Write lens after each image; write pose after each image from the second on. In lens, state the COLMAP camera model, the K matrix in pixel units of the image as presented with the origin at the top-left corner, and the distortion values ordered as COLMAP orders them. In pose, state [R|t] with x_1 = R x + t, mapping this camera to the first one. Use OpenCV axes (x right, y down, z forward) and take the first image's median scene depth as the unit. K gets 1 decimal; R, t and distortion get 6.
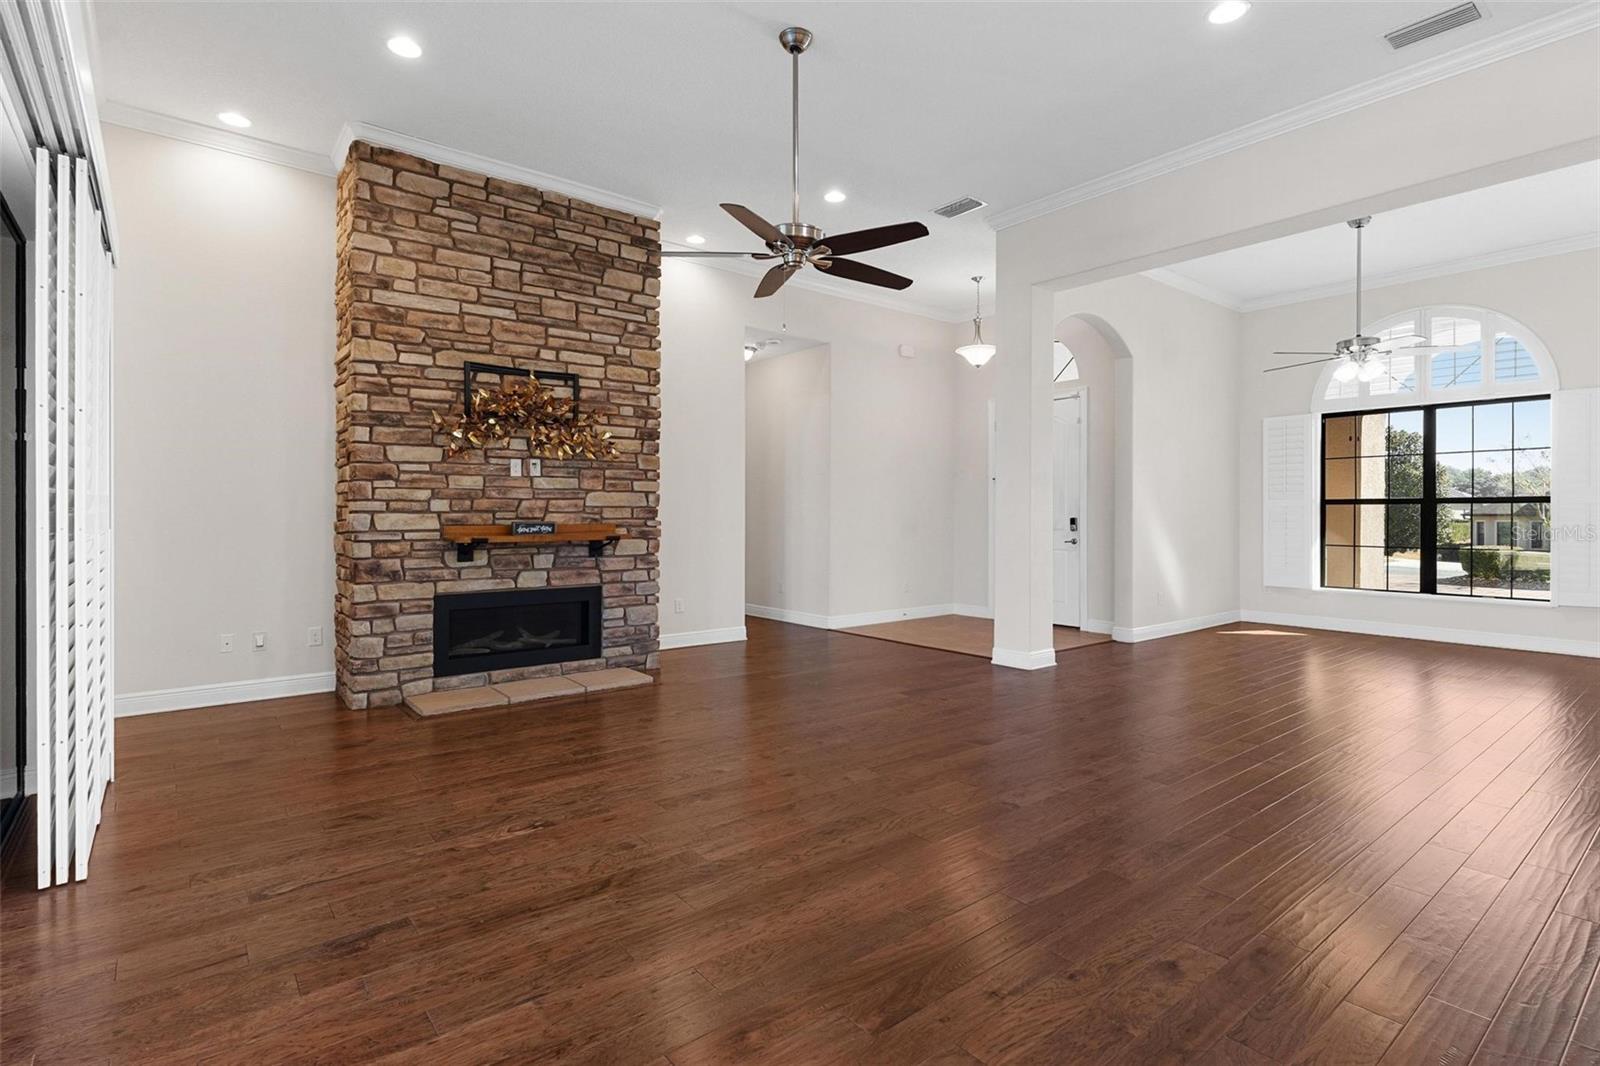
lens RADIAL K [[782.1, 0, 791.0], [0, 782.1, 512.7], [0, 0, 1]] dist [0.006485, 0.000570]
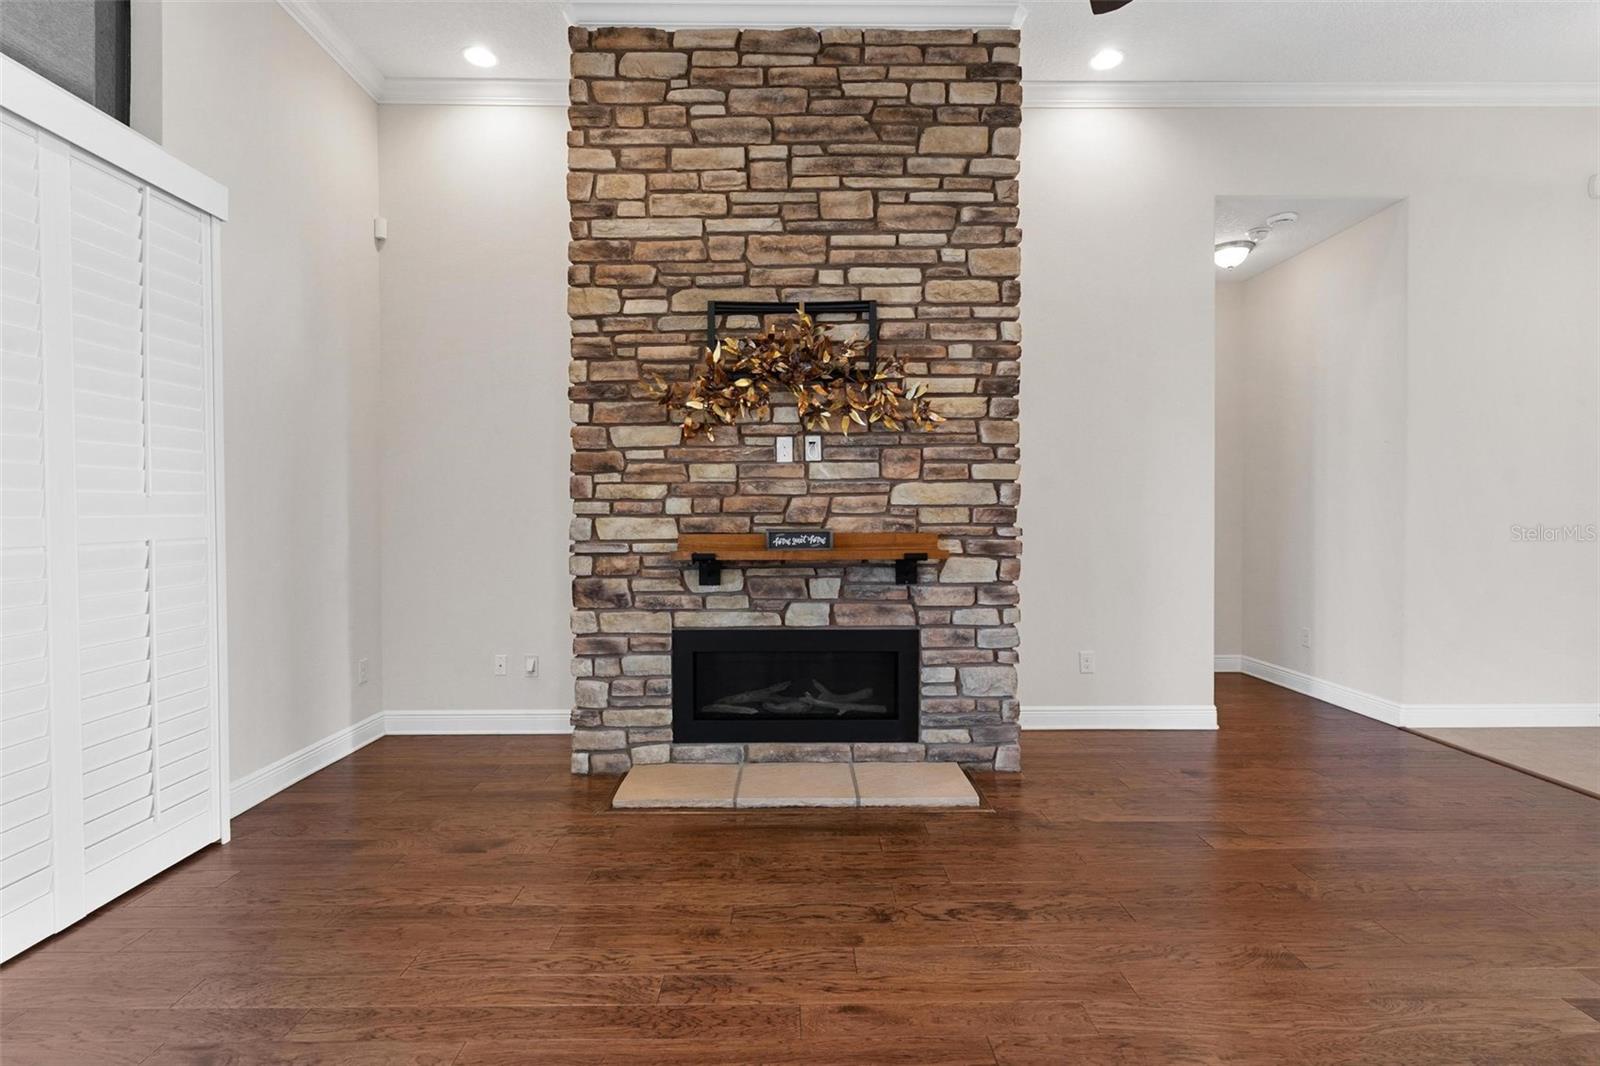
lens RADIAL K [[775.9, 0, 797.8], [0, 775.9, 523.4], [0, 0, 1]] dist [0.000612, 0.000054]
pose [[0.787971, 0.002227, -0.615708, 0.074895], [0.004661, 0.999943, 0.009581, 0.000286], [0.615695, -0.010419, 0.787916, 0.479342]]
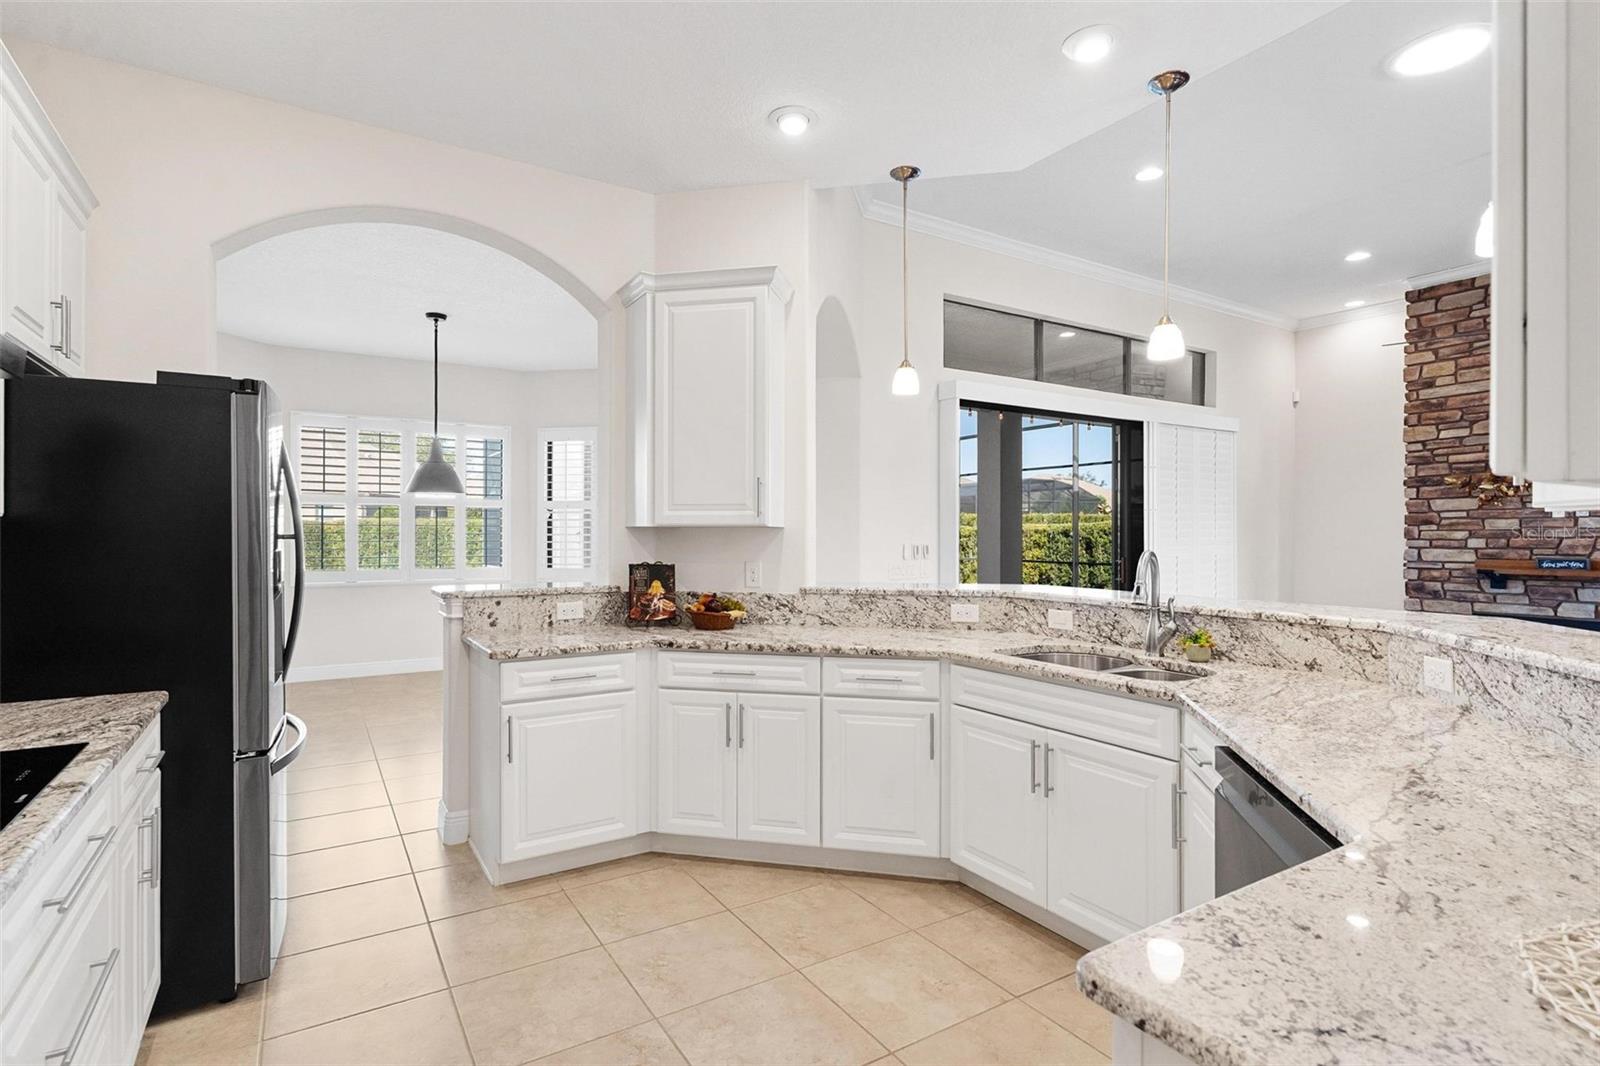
lens RADIAL K [[792.9, 0, 793.3], [0, 792.9, 534.8], [0, 0, 1]] dist [0.002759, 0.000126]
pose [[-0.116564, -0.001402, -0.993182, 0.924460], [0.000075, 0.999999, -0.001420, -0.020104], [0.993183, -0.000240, -0.116564, 0.039617]]
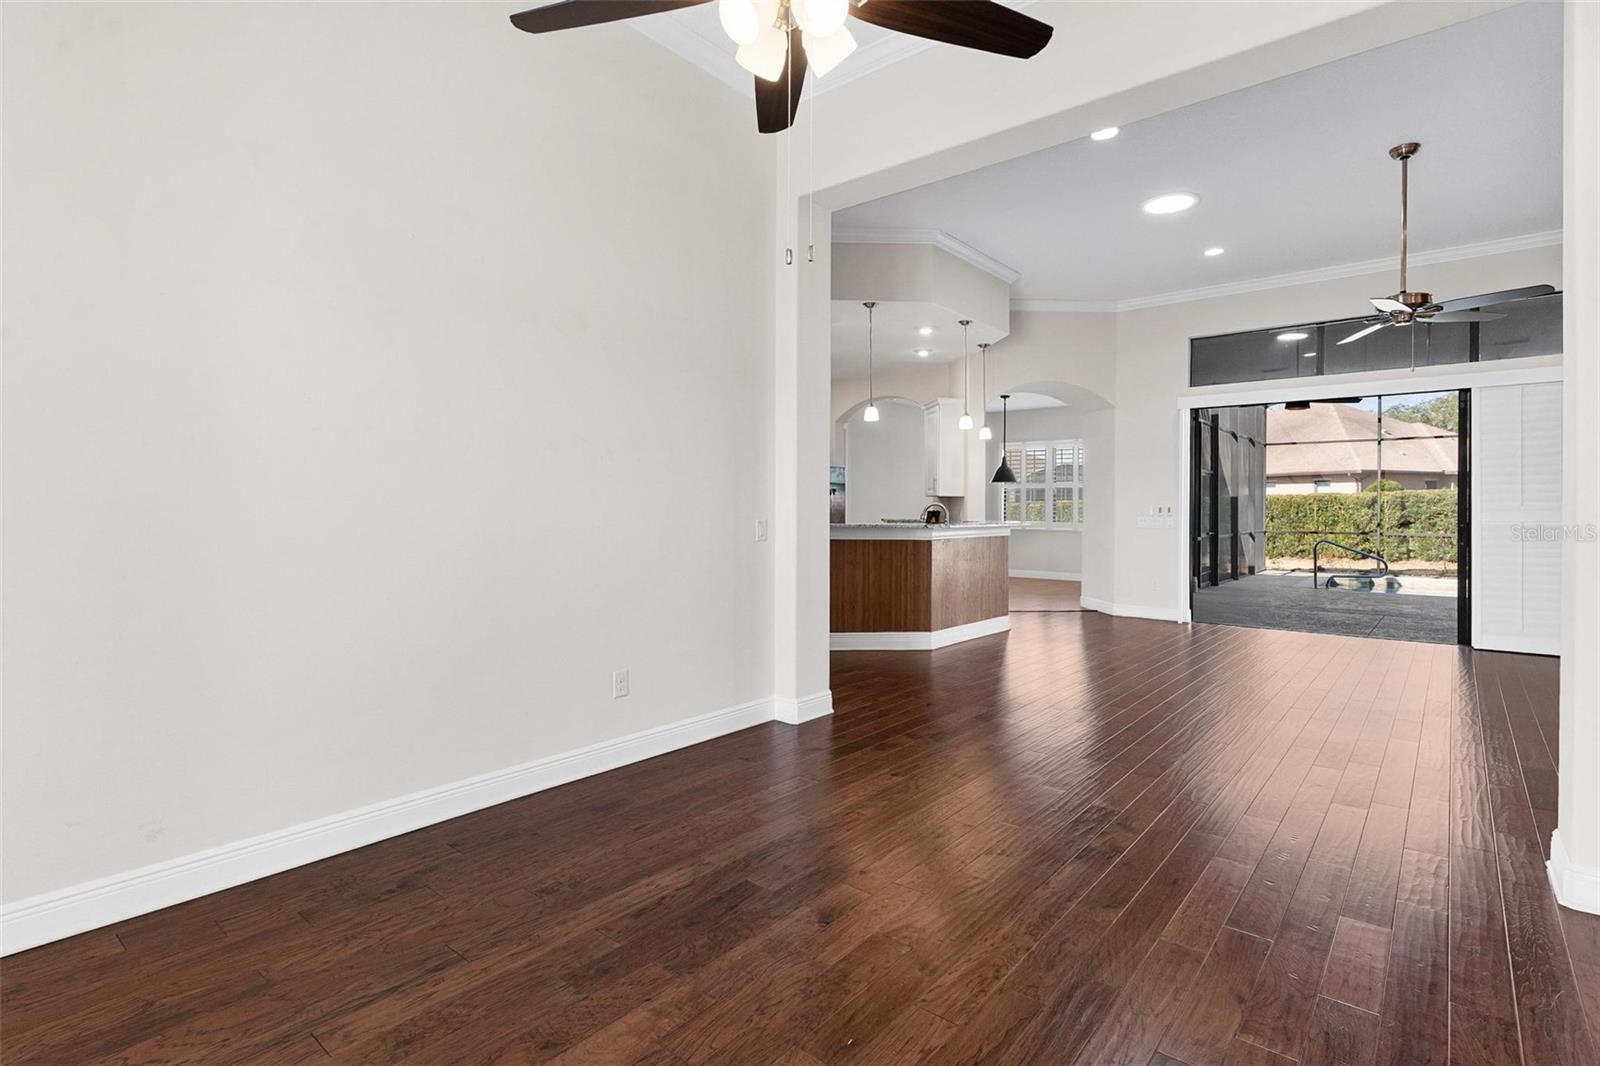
lens RADIAL K [[782.1, 0, 791.0], [0, 782.1, 512.7], [0, 0, 1]] dist [0.006485, 0.000570]
pose [[-0.980421, -0.007311, -0.196776, 0.915578], [-0.007839, 0.999967, 0.001908, 0.007268], [0.196755, 0.003413, -0.980447, 1.510459]]
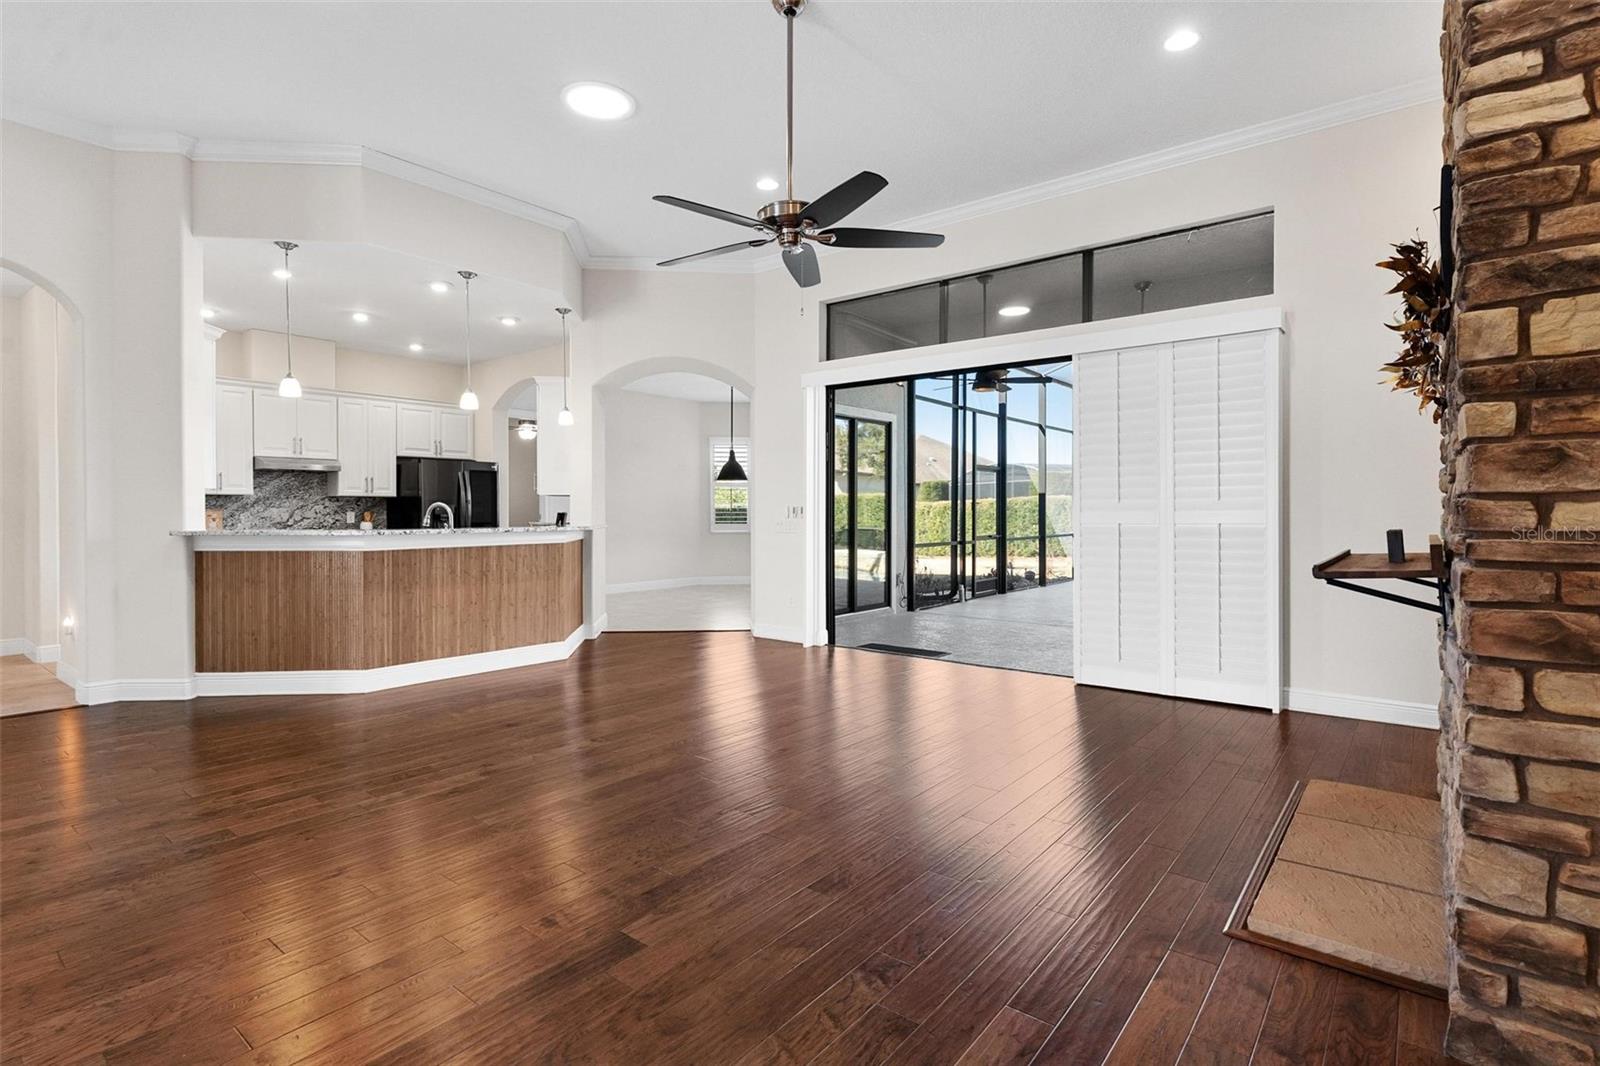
lens RADIAL K [[782.1, 0, 791.0], [0, 782.1, 512.7], [0, 0, 1]] dist [0.006485, 0.000570]
pose [[-0.977681, -0.003296, -0.210068, 0.145230], [-0.003233, 0.999995, -0.000645, 0.003707], [0.210069, 0.000048, -0.977687, 1.383303]]
